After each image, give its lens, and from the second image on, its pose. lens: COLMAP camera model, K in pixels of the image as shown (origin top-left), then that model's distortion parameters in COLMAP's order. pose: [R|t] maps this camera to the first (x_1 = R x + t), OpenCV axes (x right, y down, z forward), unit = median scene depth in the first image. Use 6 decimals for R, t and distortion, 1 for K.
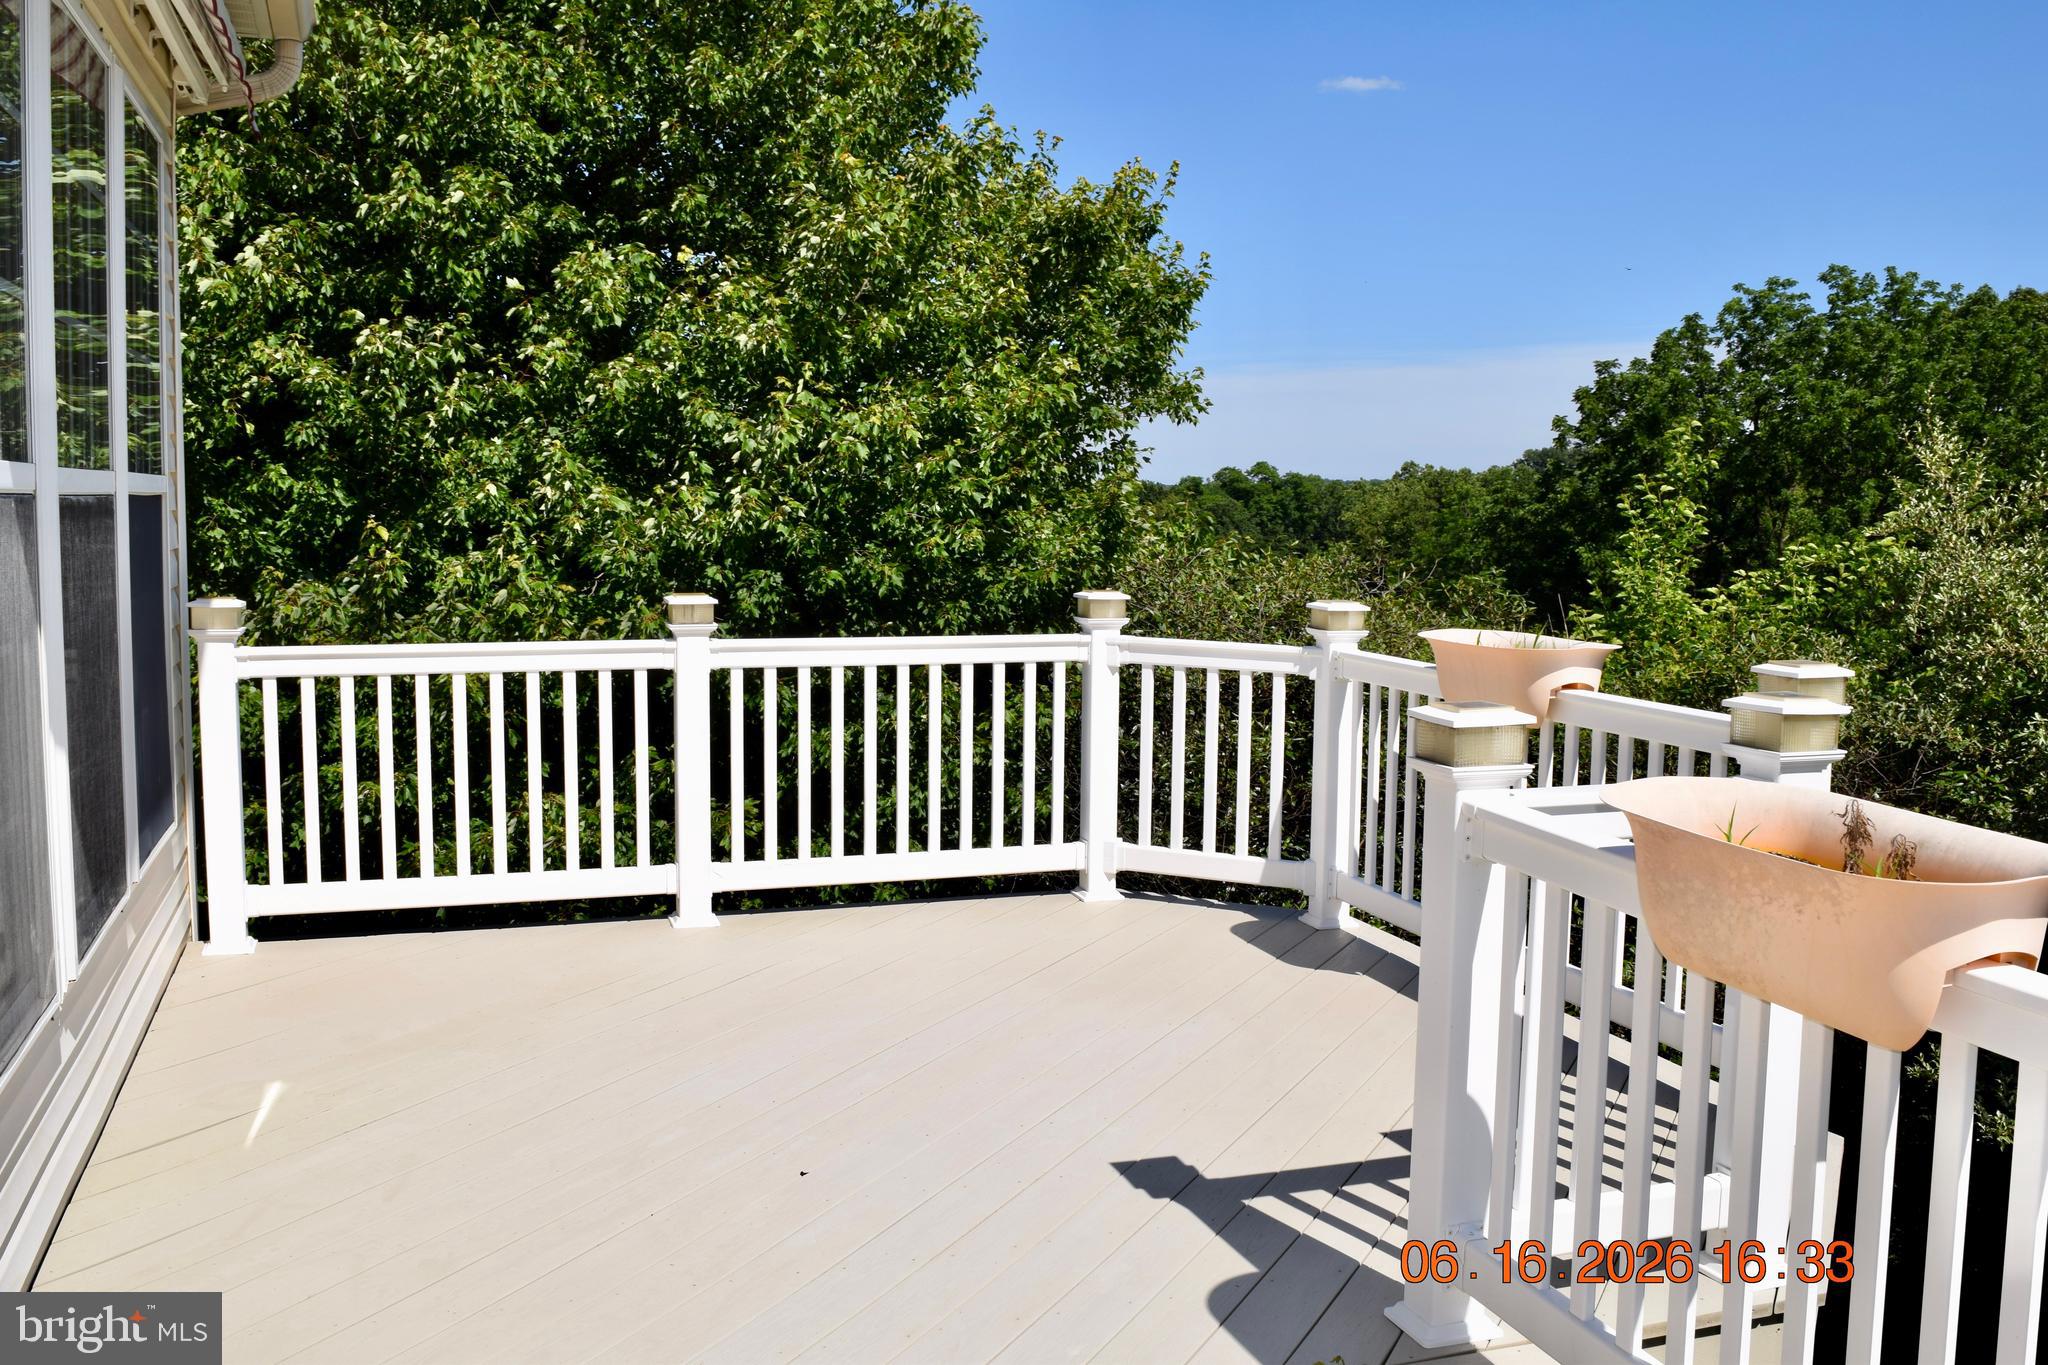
lens RADIAL K [[1857.5, 0, 1023.2], [0, 1857.5, 673.4], [0, 0, 1]] dist [-0.074419, 0.000000]
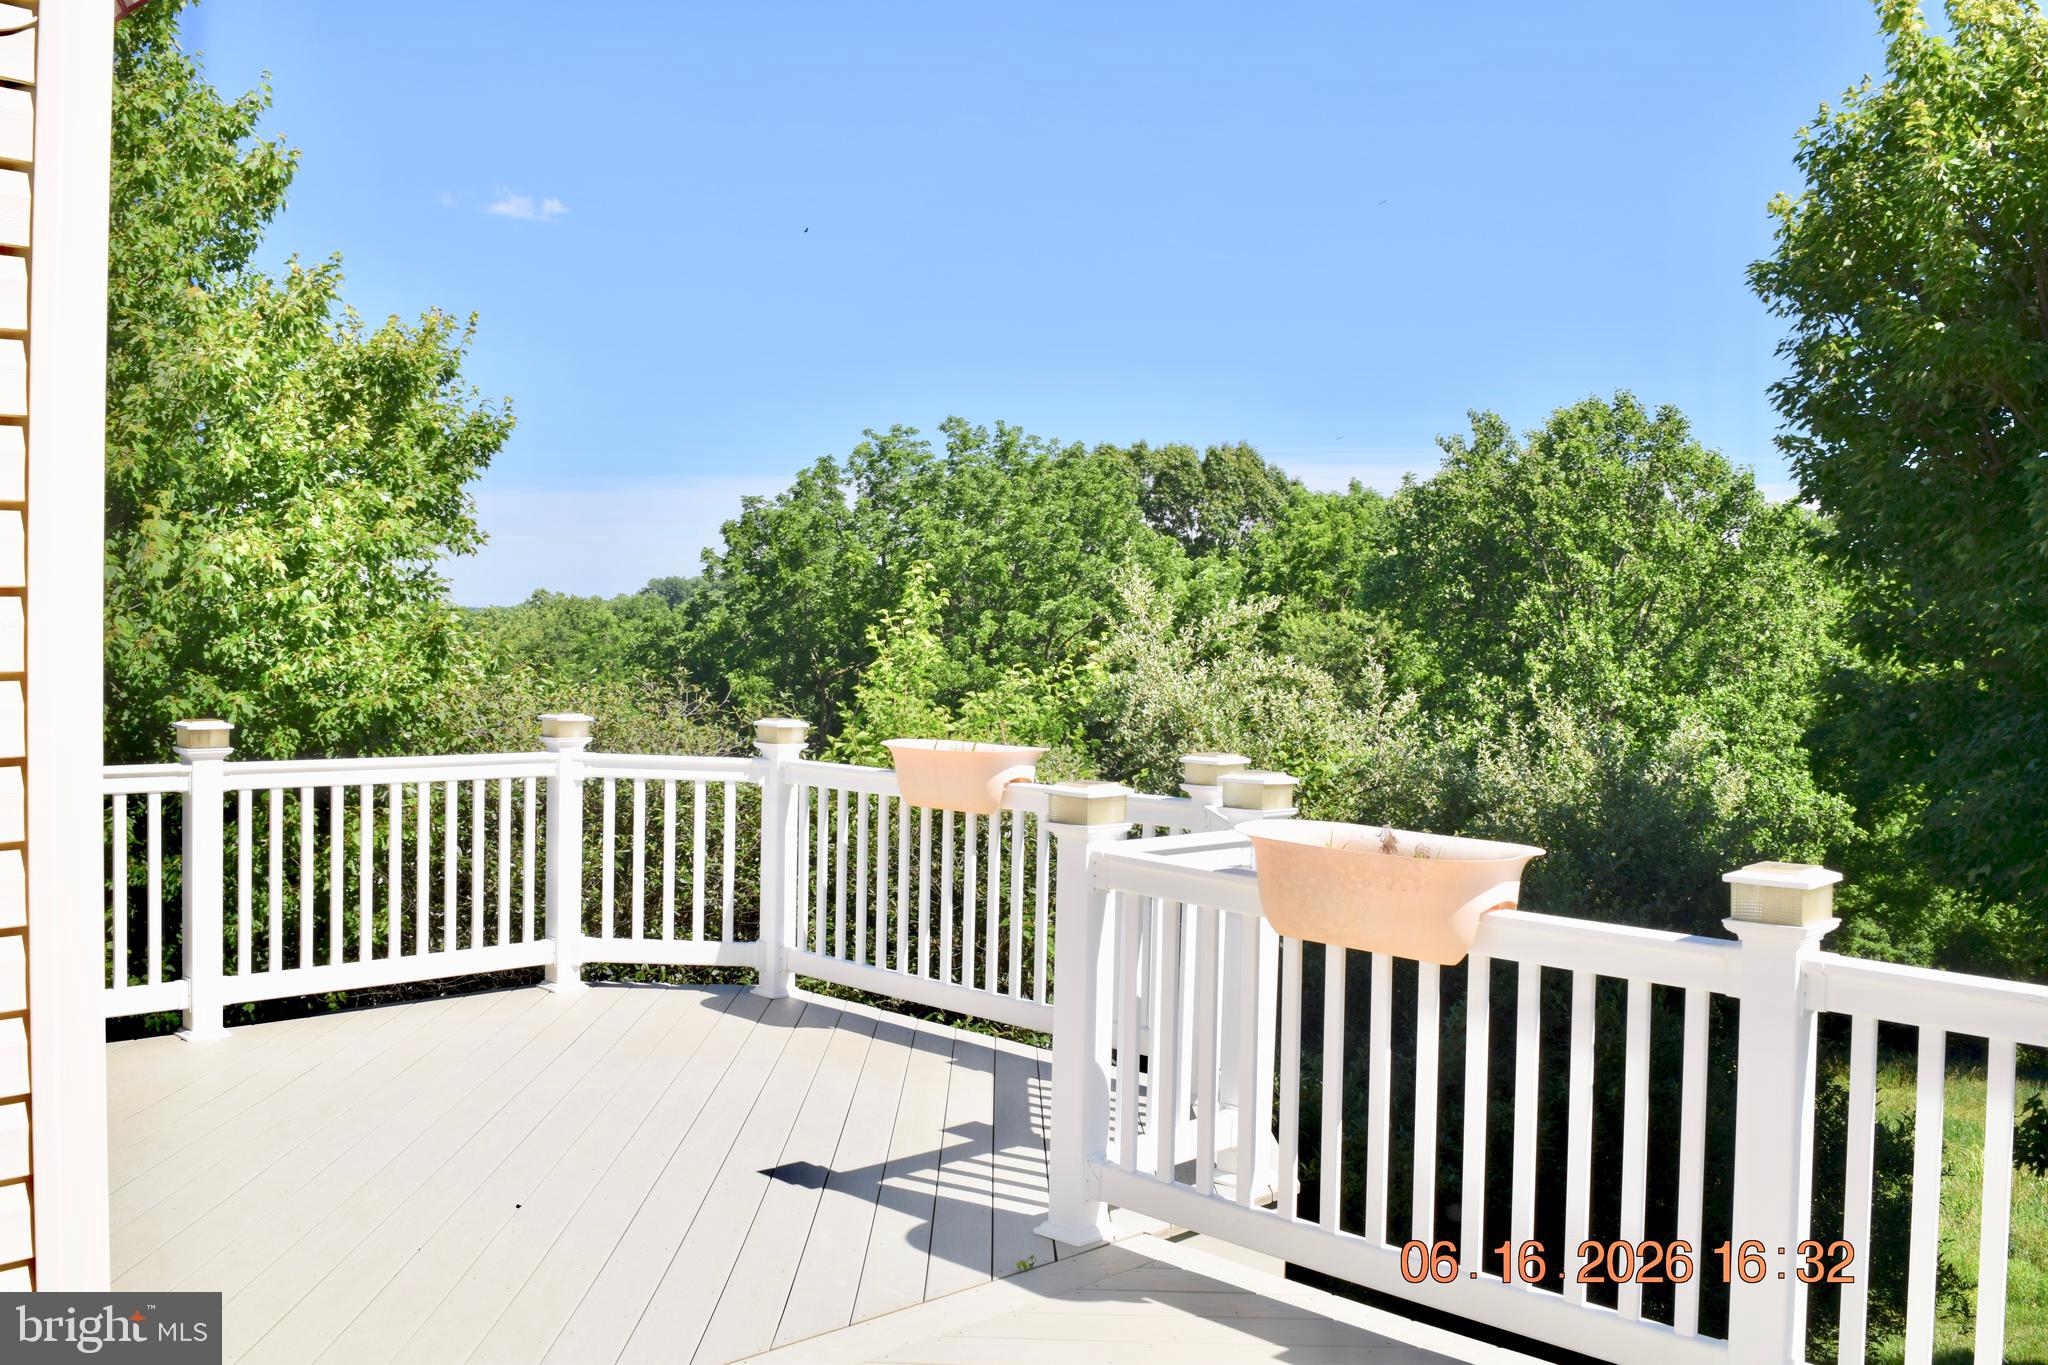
lens RADIAL K [[1857.5, 0, 1020.2], [0, 1857.5, 670.9], [0, 0, 1]] dist [-0.074419, 0.000000]
pose [[0.894741, -0.002260, 0.446580, -0.136750], [0.033474, 0.997514, -0.062018, 0.005588], [-0.445330, 0.070439, 0.892592, -0.080137]]
